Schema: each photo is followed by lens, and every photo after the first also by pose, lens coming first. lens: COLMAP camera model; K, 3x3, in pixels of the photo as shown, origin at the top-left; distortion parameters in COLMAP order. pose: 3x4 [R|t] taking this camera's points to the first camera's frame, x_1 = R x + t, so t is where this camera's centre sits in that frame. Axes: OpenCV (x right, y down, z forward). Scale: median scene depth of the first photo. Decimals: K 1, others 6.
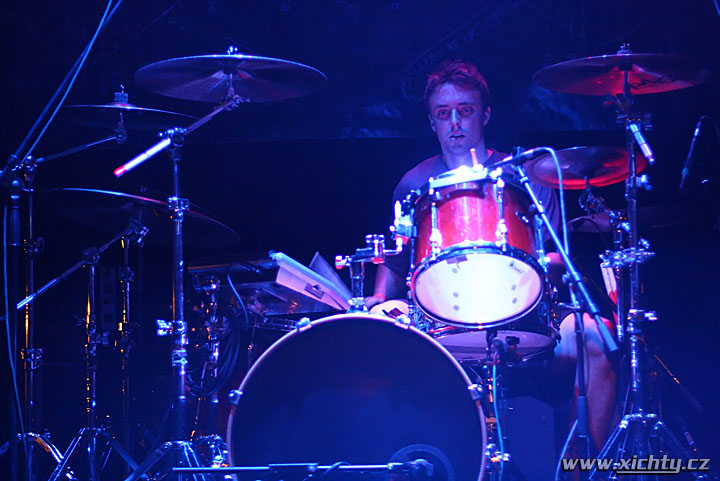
lens RADIAL K [[1642.9, 0, 360.0], [0, 1642.9, 240.5], [0, 0, 1]] dist [-0.138595, 0.103933]
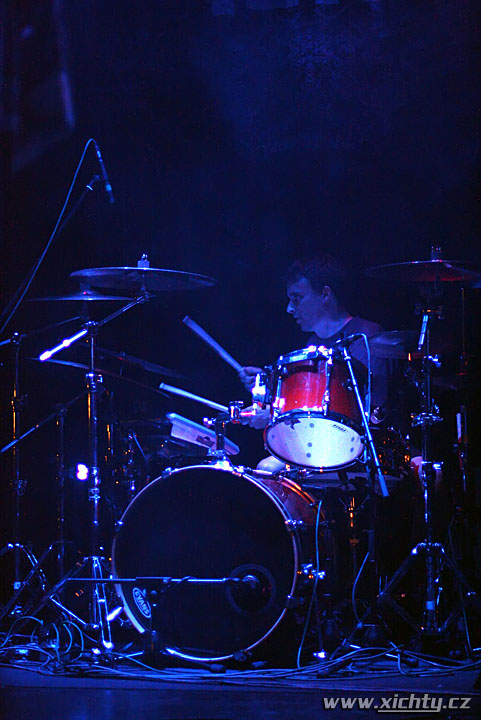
lens RADIAL K [[1642.9, 0, 240.5], [0, 1642.9, 360.0], [0, 0, 1]] dist [-0.138595, 0.103933]
pose [[0.972181, -0.009628, -0.234032, 0.320402], [0.016996, 0.999421, 0.029487, -0.075182], [0.233613, -0.032644, 0.971782, -0.268413]]
